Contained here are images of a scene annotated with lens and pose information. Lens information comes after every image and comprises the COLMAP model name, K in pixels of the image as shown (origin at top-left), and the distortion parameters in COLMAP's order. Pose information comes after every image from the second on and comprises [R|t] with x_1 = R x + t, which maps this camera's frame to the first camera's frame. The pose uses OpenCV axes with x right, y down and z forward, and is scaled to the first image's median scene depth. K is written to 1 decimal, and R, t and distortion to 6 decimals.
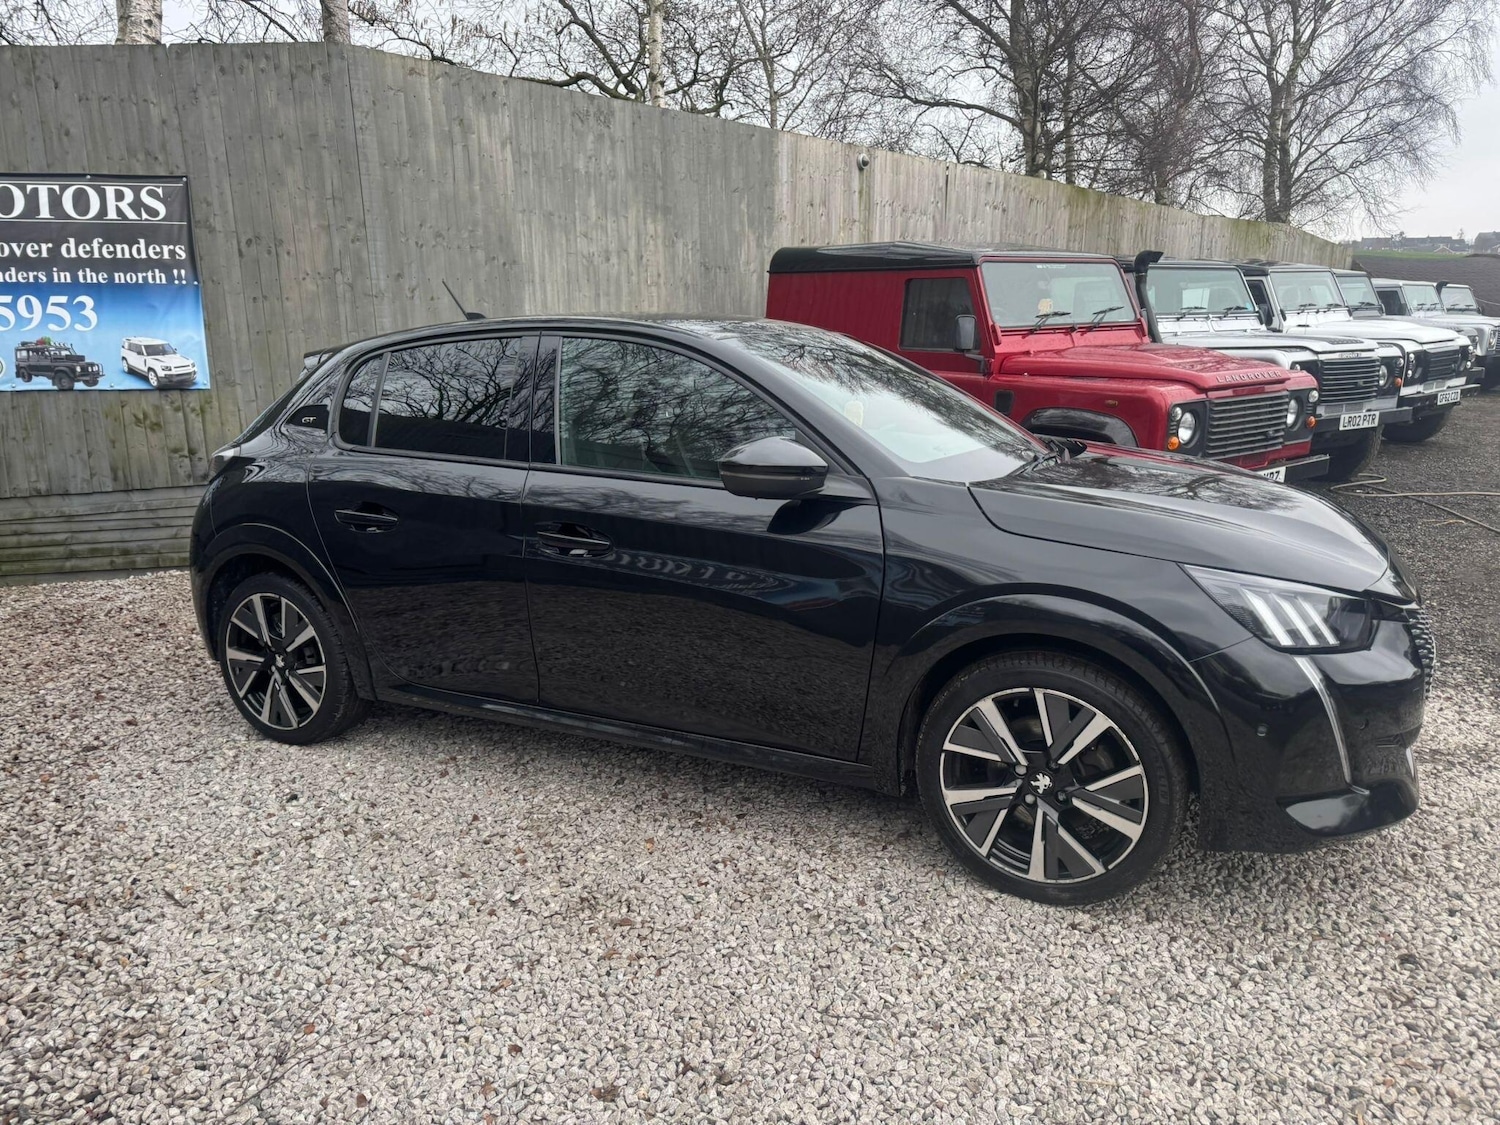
lens RADIAL K [[1049.3, 0, 757.4], [0, 1049.3, 567.8], [0, 0, 1]] dist [0.008710, -0.017804]
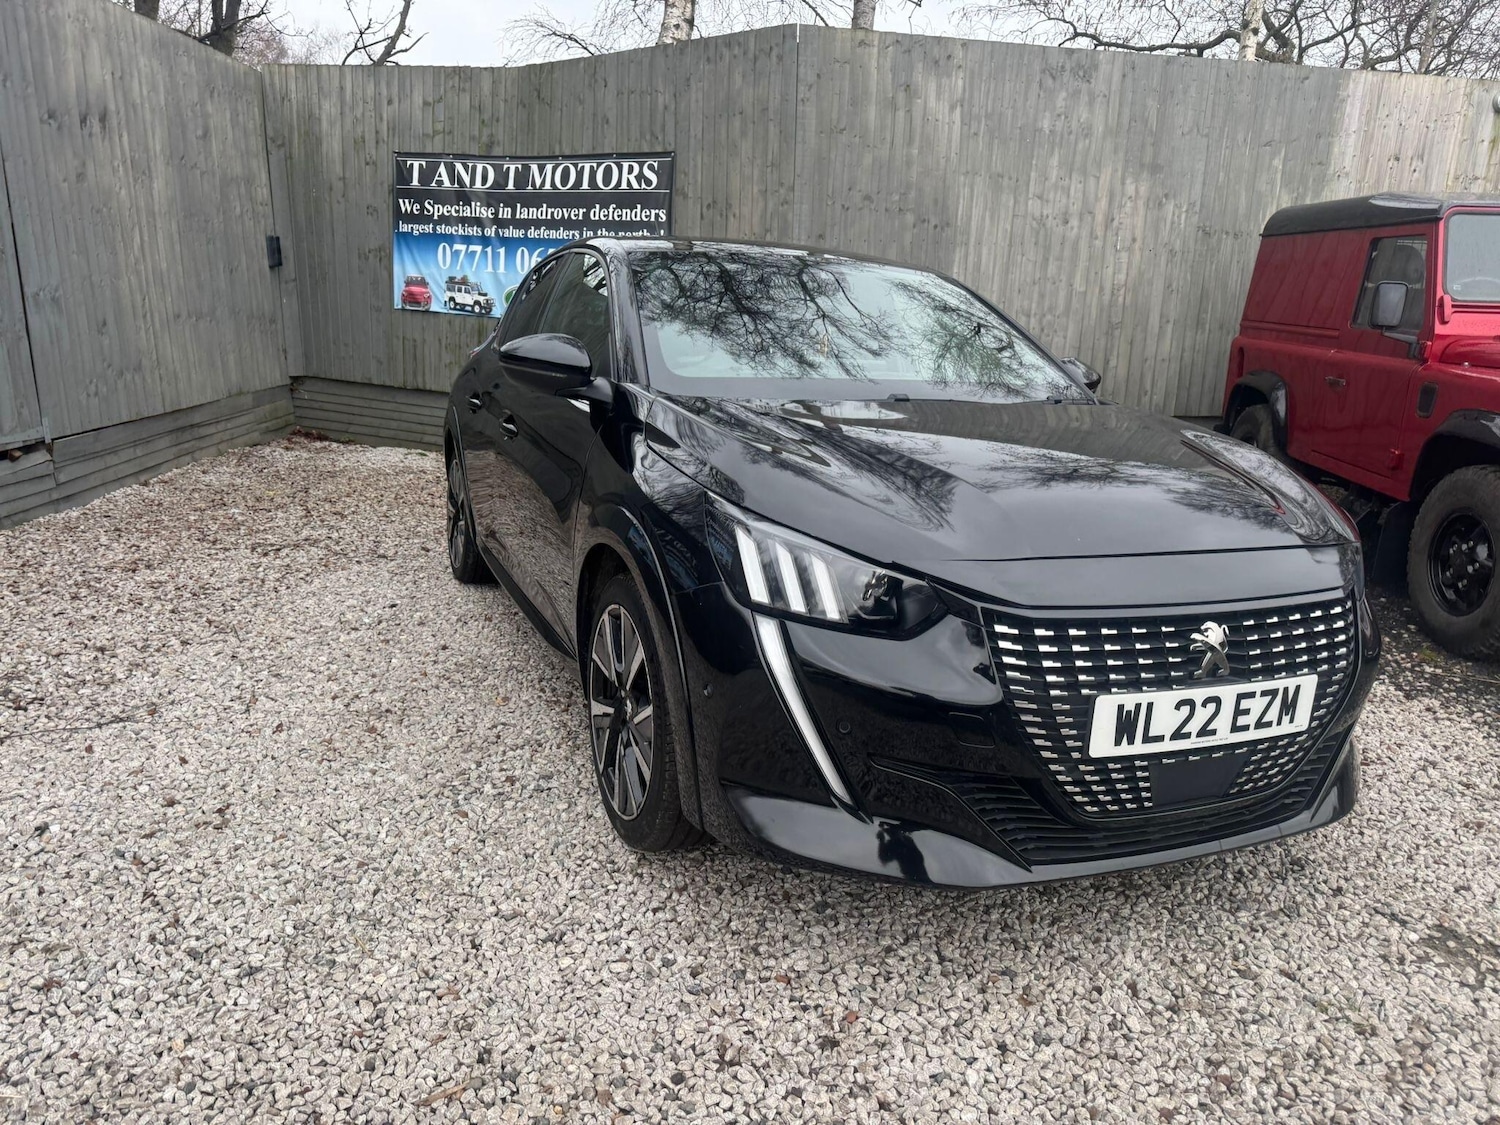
lens RADIAL K [[1042.1, 0, 766.6], [0, 1042.1, 574.0], [0, 0, 1]] dist [0.044456, -0.063815]
pose [[0.765058, 0.193660, -0.614151, 0.538163], [-0.188093, 0.979322, 0.074499, -0.004493], [0.615879, 0.058522, 0.785664, 0.192526]]
